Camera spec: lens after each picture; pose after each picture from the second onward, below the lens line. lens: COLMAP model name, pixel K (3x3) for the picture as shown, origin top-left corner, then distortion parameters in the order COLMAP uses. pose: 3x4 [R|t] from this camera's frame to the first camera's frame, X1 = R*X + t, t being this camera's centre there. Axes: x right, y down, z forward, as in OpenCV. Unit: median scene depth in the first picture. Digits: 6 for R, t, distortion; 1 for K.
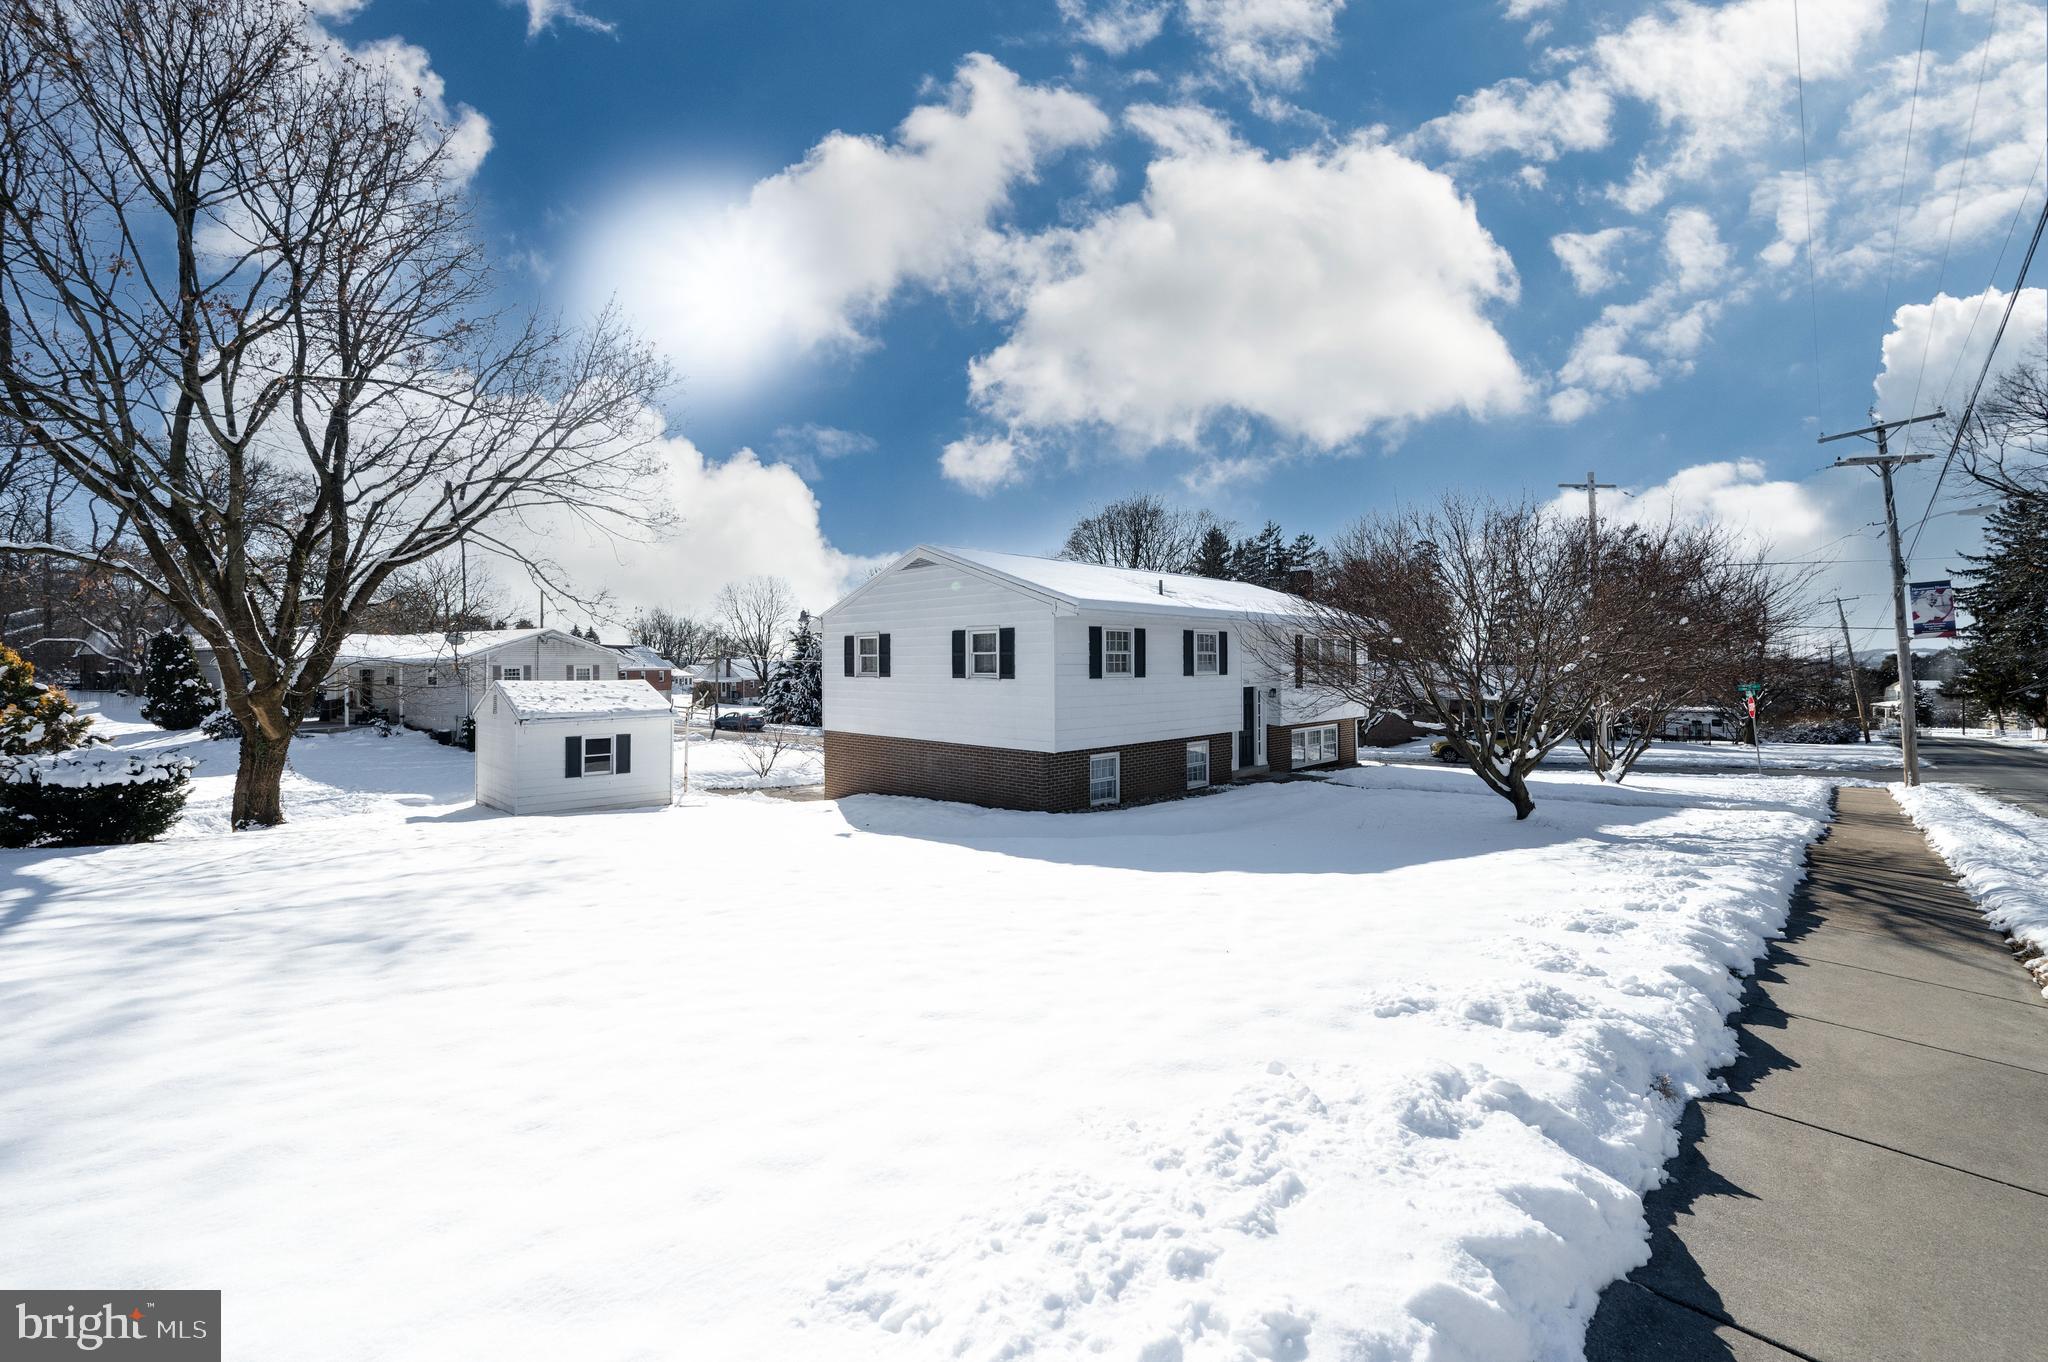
lens RADIAL K [[1031.7, 0, 1026.6], [0, 1031.7, 656.2], [0, 0, 1]] dist [0.000992, -0.000654]
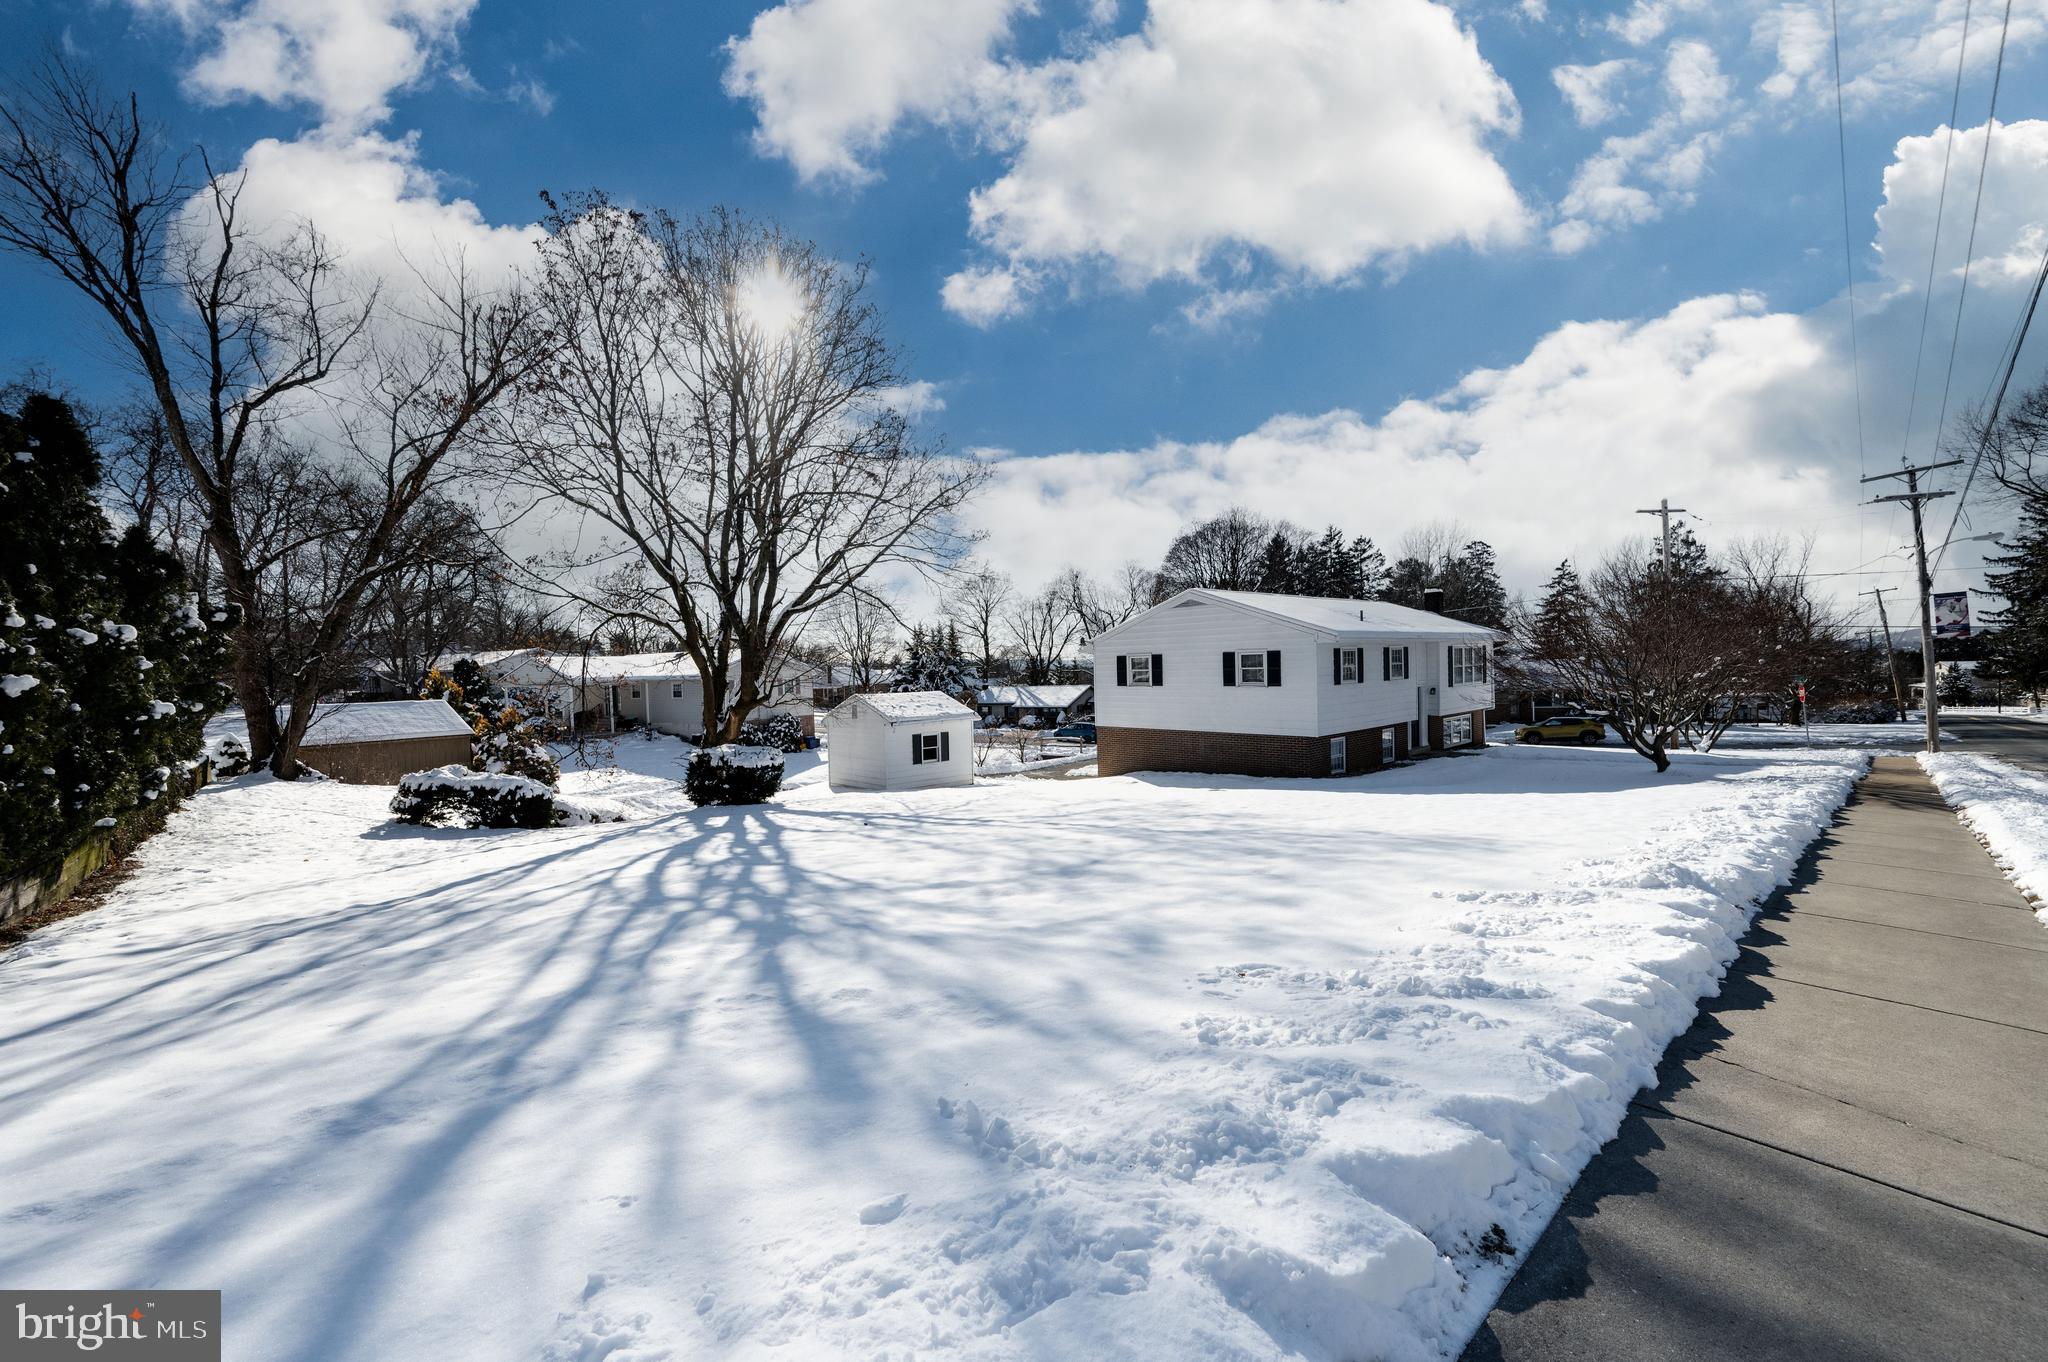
lens RADIAL K [[1014.0, 0, 1022.5], [0, 1014.0, 693.3], [0, 0, 1]] dist [0.001529, 0.000791]
pose [[0.999210, -0.021102, -0.033684, -0.225482], [0.022354, 0.999056, 0.037250, -0.020179], [0.032866, -0.037974, 0.998738, -0.290190]]
